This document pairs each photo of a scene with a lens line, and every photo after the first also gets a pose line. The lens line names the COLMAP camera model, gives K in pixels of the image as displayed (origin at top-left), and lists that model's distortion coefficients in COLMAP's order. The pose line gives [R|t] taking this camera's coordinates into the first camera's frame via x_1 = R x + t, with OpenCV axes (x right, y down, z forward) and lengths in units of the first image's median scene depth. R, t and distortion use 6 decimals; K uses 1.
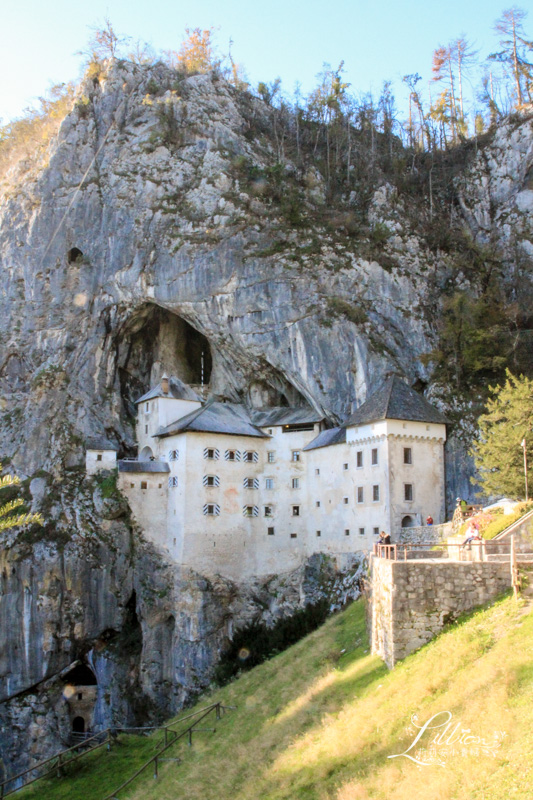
lens RADIAL K [[835.4, 0, 266.5], [0, 835.4, 400.0], [0, 0, 1]] dist [-0.099098, 0.132265]
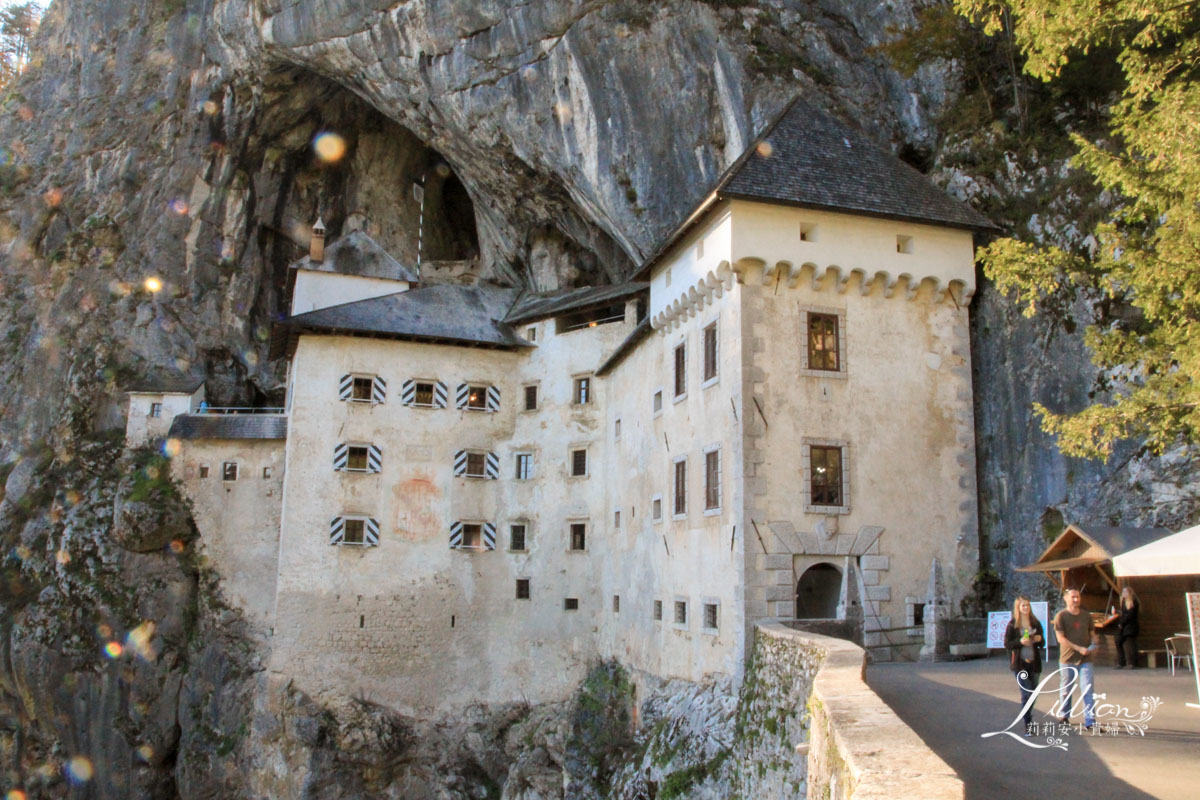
lens RADIAL K [[959.1, 0, 600.0], [0, 959.1, 400.0], [0, 0, 1]] dist [-0.140024, 0.116101]
pose [[0.967693, -0.028478, -0.250518, 0.151885], [0.028727, 0.999584, -0.002665, 0.073060], [0.250490, -0.004617, 0.968108, 0.587887]]
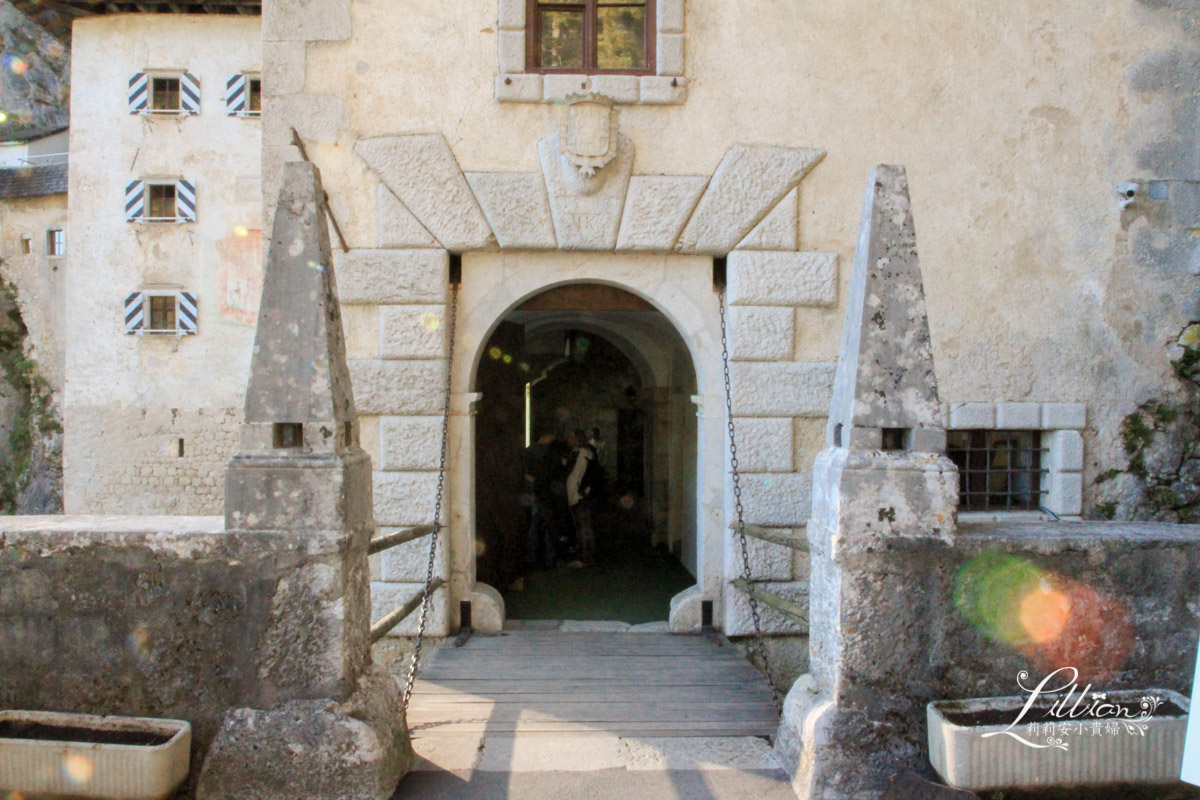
lens RADIAL K [[959.1, 0, 600.0], [0, 959.1, 400.0], [0, 0, 1]] dist [-0.140024, 0.116101]
pose [[0.885607, 0.010641, -0.464313, 0.179985], [0.082256, 0.980339, 0.179358, 0.114402], [0.457092, -0.197033, 0.867320, 0.788702]]
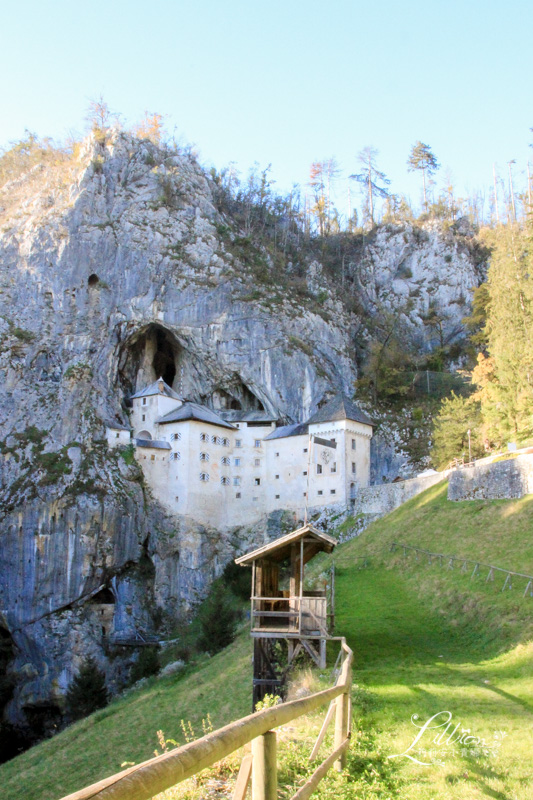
lens RADIAL K [[753.5, 0, 287.9], [0, 753.5, 456.1], [0, 0, 1]] dist [-0.104658, 0.022677]
pose [[0.925217, 0.060228, 0.374629, -0.400898], [-0.070608, 0.997405, 0.014031, 0.067092], [-0.372812, -0.039433, 0.927069, -0.214586]]
